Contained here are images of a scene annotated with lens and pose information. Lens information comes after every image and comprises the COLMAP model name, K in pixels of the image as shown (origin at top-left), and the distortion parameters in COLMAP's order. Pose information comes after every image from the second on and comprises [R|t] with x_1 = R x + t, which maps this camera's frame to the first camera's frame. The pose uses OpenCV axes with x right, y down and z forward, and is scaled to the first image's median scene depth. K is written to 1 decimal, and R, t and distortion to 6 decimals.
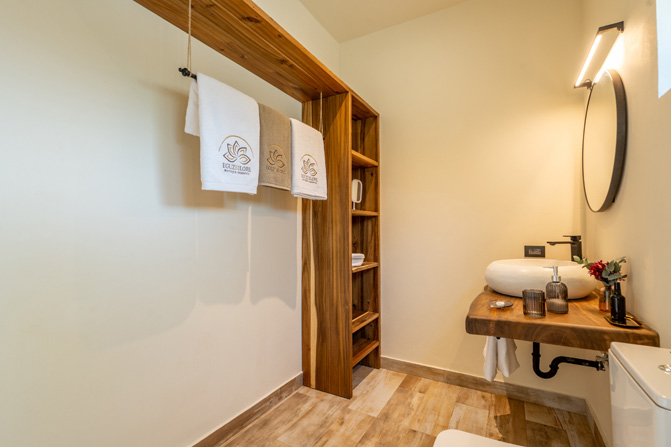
lens RADIAL K [[307.9, 0, 331.3], [0, 307.9, 225.0], [0, 0, 1]] dist [-0.002310, -0.000184]
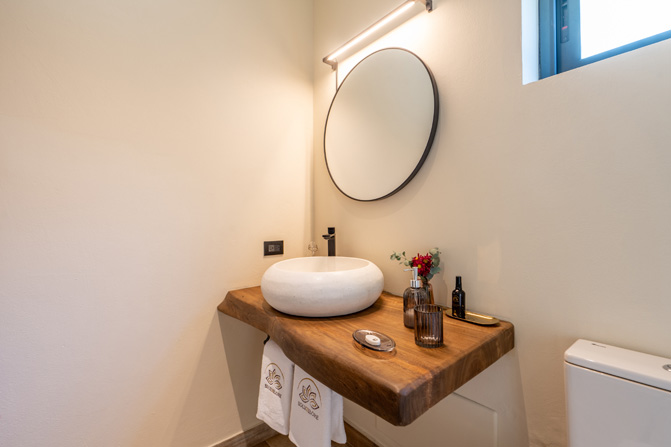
lens RADIAL K [[307.9, 0, 332.9], [0, 307.9, 226.9], [0, 0, 1]] dist [-0.002310, -0.000184]
pose [[0.354408, -0.012750, 0.935004, -0.032028], [-0.014061, 0.999721, 0.018963, 0.013268], [-0.934985, -0.019867, 0.354130, 0.554559]]
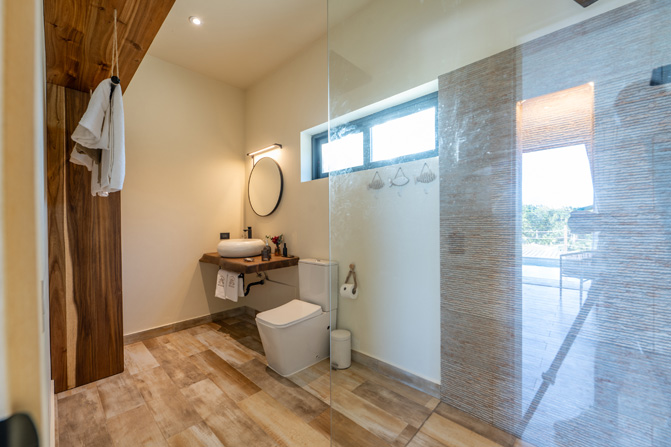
lens RADIAL K [[267.5, 0, 334.9], [0, 267.5, 224.2], [0, 0, 1]] dist [-0.009891, -0.000506]
pose [[0.224847, -0.006126, 0.974375, -0.702525], [-0.016852, 0.999806, 0.010174, -0.009084], [-0.974248, -0.018707, 0.224700, 0.016182]]
